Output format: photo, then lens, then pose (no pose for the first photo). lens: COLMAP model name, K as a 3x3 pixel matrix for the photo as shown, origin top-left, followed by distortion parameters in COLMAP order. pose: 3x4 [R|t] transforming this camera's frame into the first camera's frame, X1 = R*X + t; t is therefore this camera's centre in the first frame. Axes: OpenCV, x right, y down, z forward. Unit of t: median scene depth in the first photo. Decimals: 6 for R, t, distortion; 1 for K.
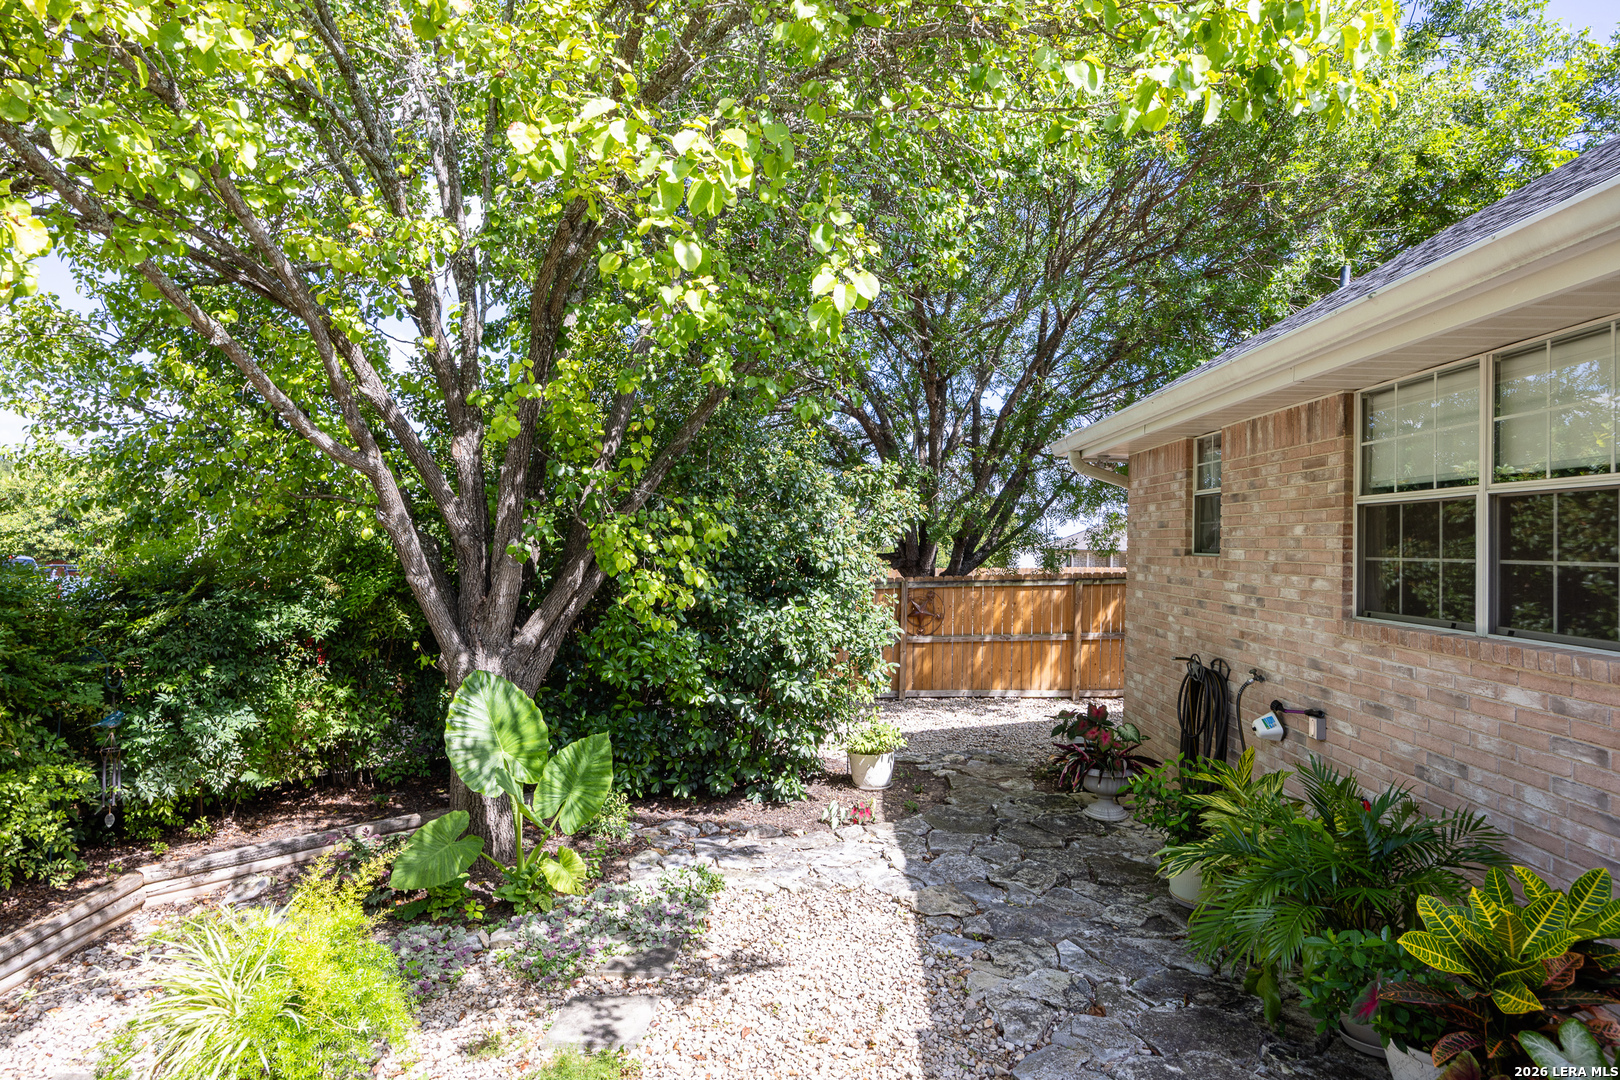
lens RADIAL K [[862.1, 0, 805.3], [0, 862.1, 539.0], [0, 0, 1]] dist [0.002077, -0.000317]
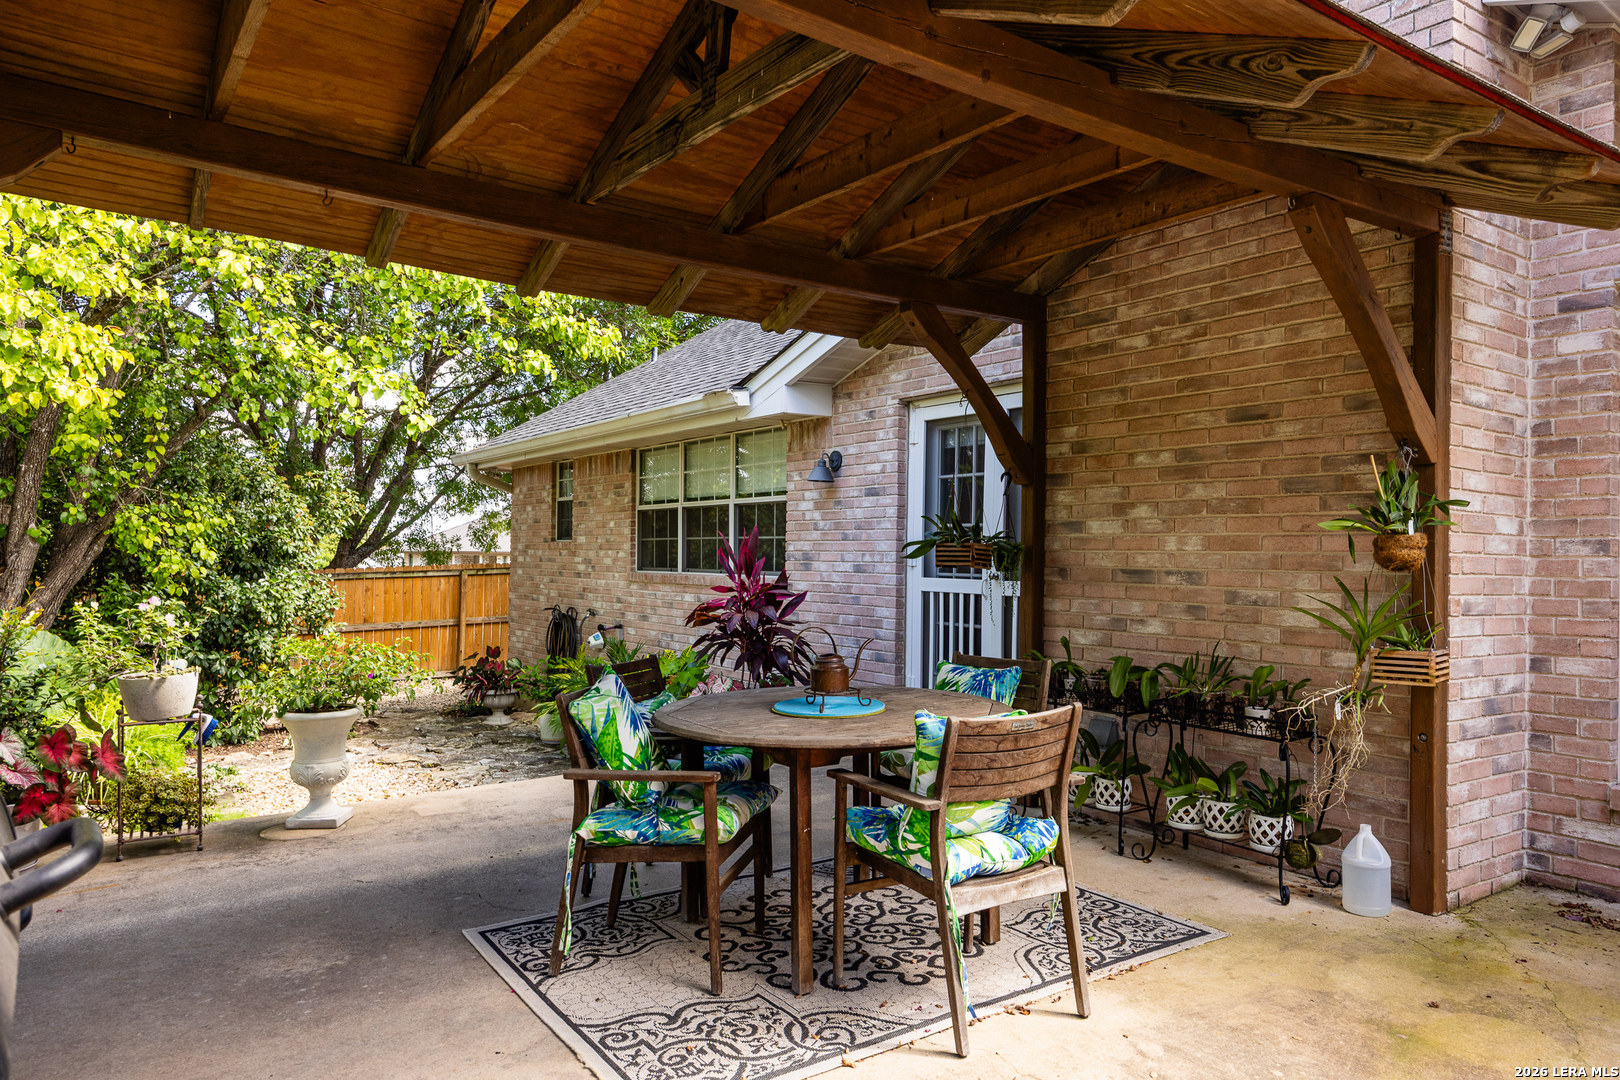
lens RADIAL K [[1080.1, 0, 814.8], [0, 1080.1, 549.2], [0, 0, 1]] dist [-0.004536, 0.000397]
pose [[0.797785, -0.001554, 0.602940, -0.354305], [-0.001484, 0.999989, 0.004541, 0.025687], [-0.602941, -0.004518, 0.797773, -0.843005]]
